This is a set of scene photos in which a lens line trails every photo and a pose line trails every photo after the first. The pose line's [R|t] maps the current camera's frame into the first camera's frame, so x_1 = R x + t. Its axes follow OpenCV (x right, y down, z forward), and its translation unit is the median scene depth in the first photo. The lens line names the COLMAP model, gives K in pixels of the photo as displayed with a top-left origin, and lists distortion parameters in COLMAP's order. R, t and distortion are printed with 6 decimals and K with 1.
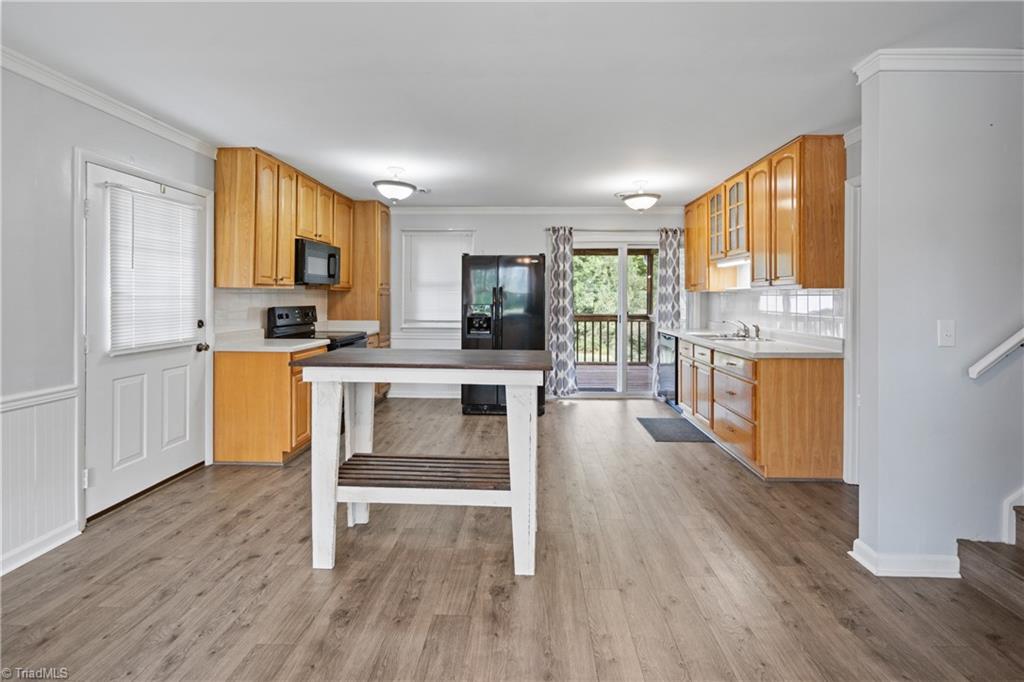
lens RADIAL K [[454.1, 0, 515.5], [0, 454.1, 296.8], [0, 0, 1]] dist [-0.000417, -0.000482]
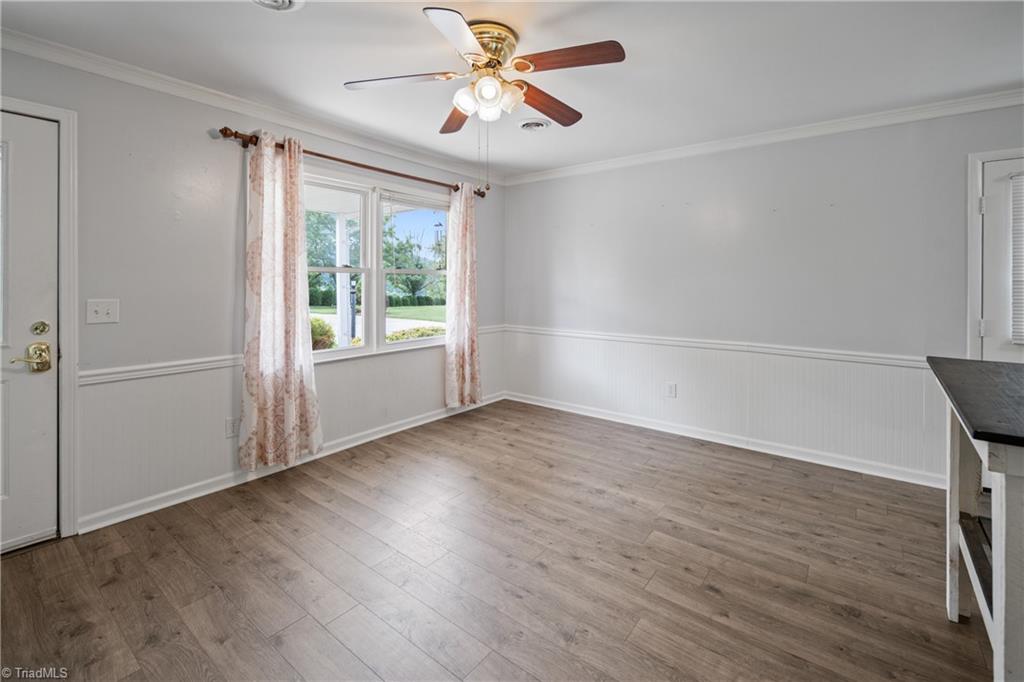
lens RADIAL K [[448.4, 0, 518.6], [0, 448.4, 260.4], [0, 0, 1]] dist [-0.000804, -0.000560]
pose [[-0.574637, -0.043799, -0.817235, 0.380678], [-0.005075, 0.998738, -0.049958, 0.000839], [0.818392, -0.024560, -0.574135, 0.447251]]
